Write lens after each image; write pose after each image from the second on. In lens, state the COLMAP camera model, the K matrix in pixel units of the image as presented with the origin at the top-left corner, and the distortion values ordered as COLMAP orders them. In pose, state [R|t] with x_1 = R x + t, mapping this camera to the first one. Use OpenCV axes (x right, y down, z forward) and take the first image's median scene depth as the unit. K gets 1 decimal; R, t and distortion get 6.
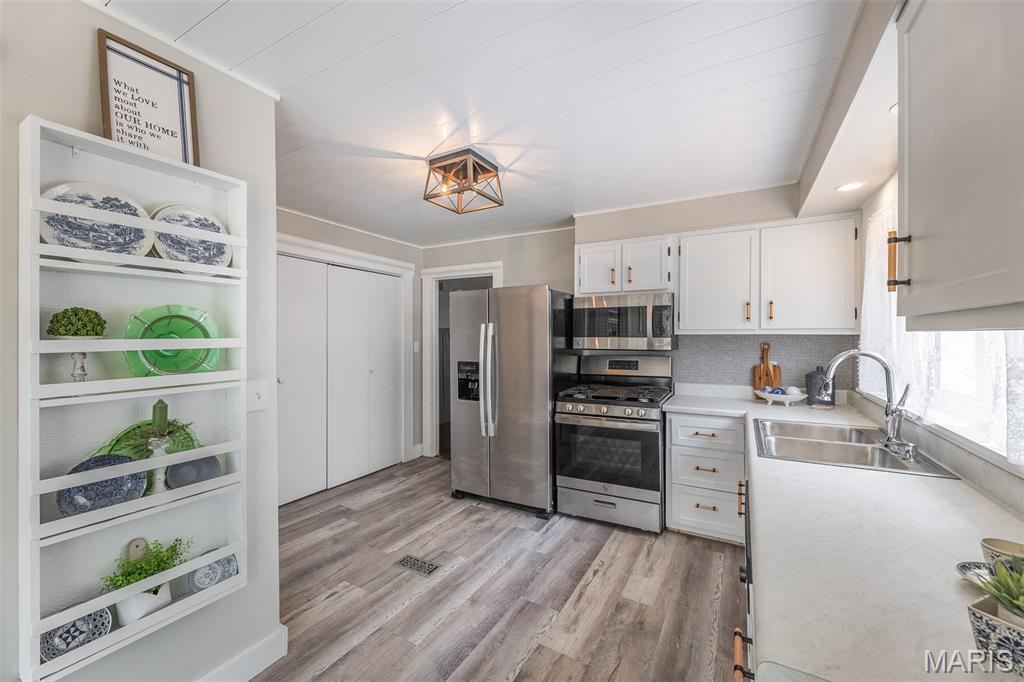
lens RADIAL K [[407.8, 0, 506.5], [0, 407.8, 337.8], [0, 0, 1]] dist [0.008044, -0.000339]
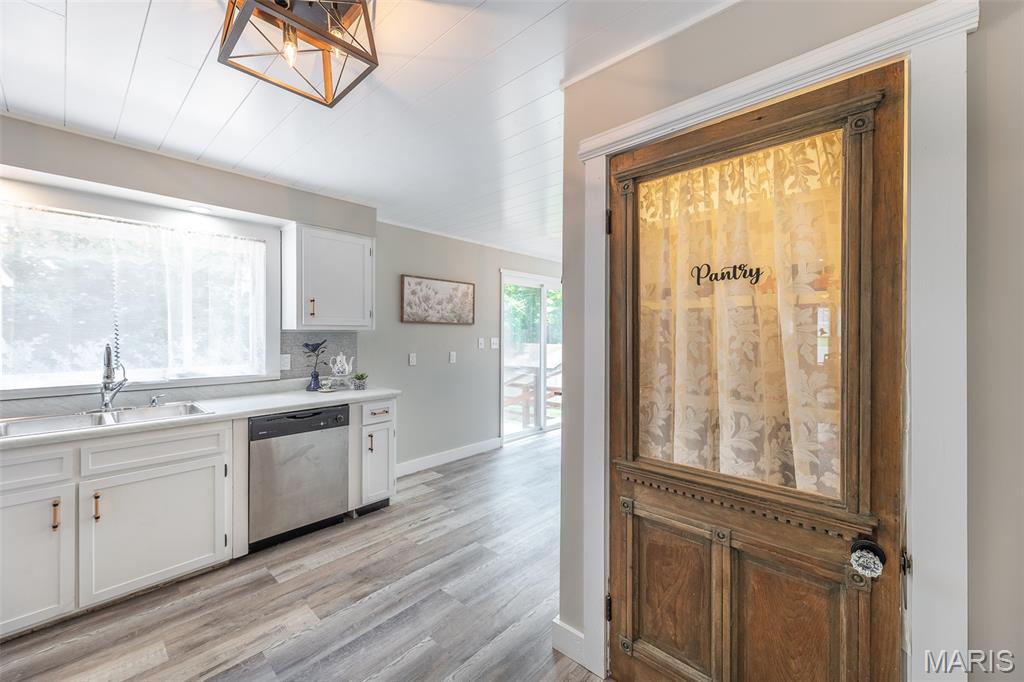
lens RADIAL K [[407.8, 0, 507.9], [0, 407.8, 336.7], [0, 0, 1]] dist [0.008044, -0.000339]
pose [[-0.974412, -0.001307, 0.224766, -0.486601], [0.000606, 0.999964, 0.008443, 0.005270], [-0.224769, 0.008363, -0.974376, 1.484782]]
